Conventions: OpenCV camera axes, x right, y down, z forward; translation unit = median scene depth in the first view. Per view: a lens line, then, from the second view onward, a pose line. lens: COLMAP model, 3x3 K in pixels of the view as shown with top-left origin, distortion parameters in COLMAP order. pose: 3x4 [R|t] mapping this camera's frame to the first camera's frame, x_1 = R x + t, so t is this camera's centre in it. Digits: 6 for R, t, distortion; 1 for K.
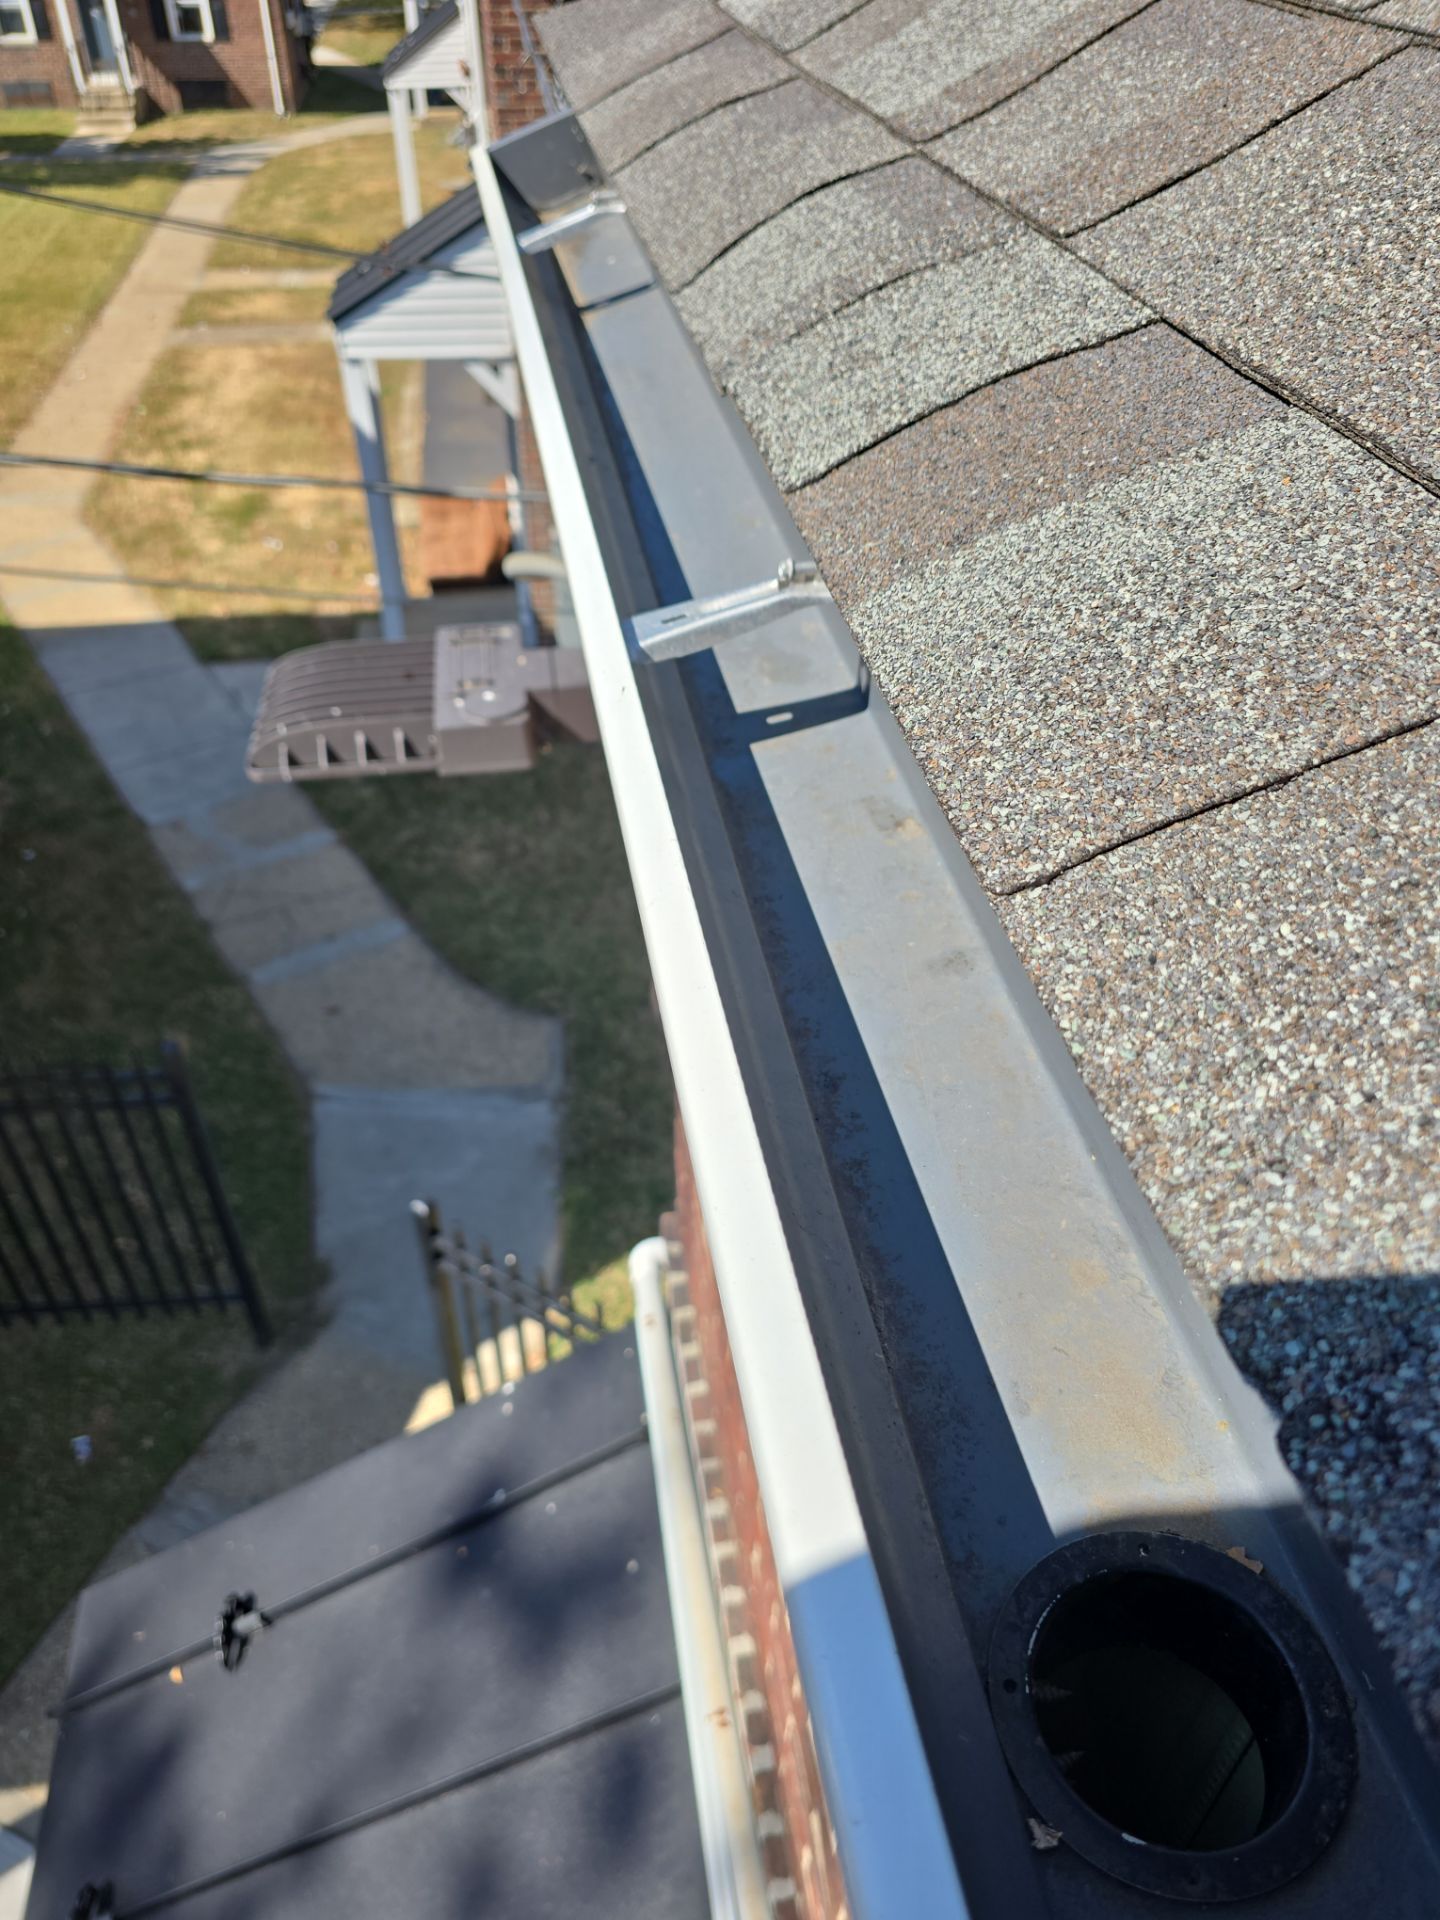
lens RADIAL K [[1378.0, 0, 714.0], [0, 1378.0, 1011.2], [0, 0, 1]] dist [0.046370, -0.035045]
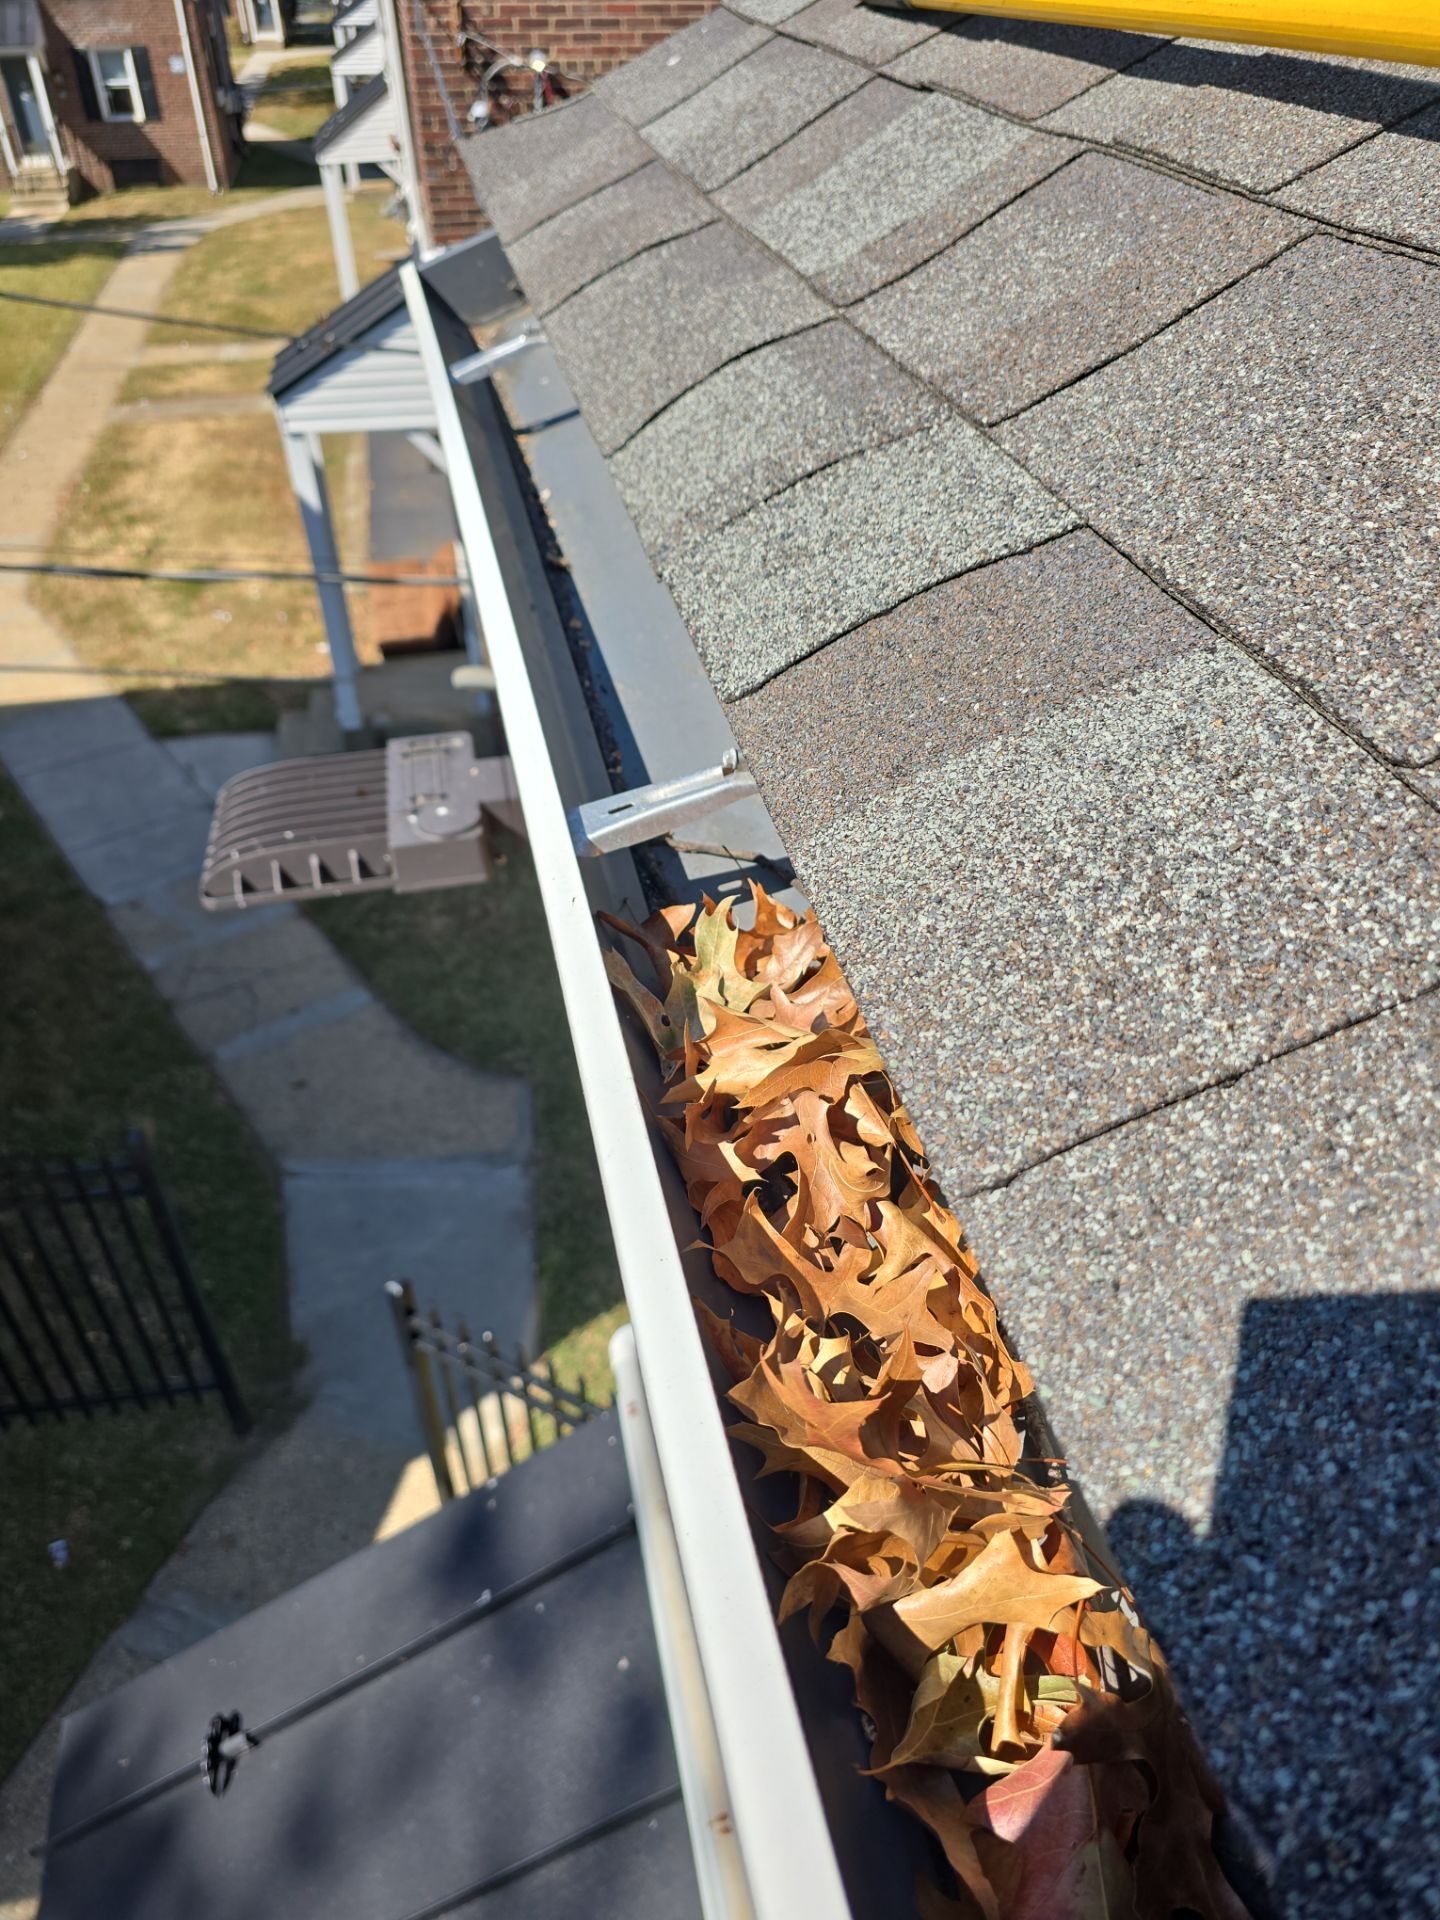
lens RADIAL K [[1352.7, 0, 720.0], [0, 1352.7, 960.0], [0, 0, 1]] dist [0.052593, -0.044130]
pose [[0.998595, -0.044797, 0.028323, 0.011803], [0.045352, 0.998785, -0.019257, -0.169924], [-0.027426, 0.020514, 0.999413, 0.021643]]
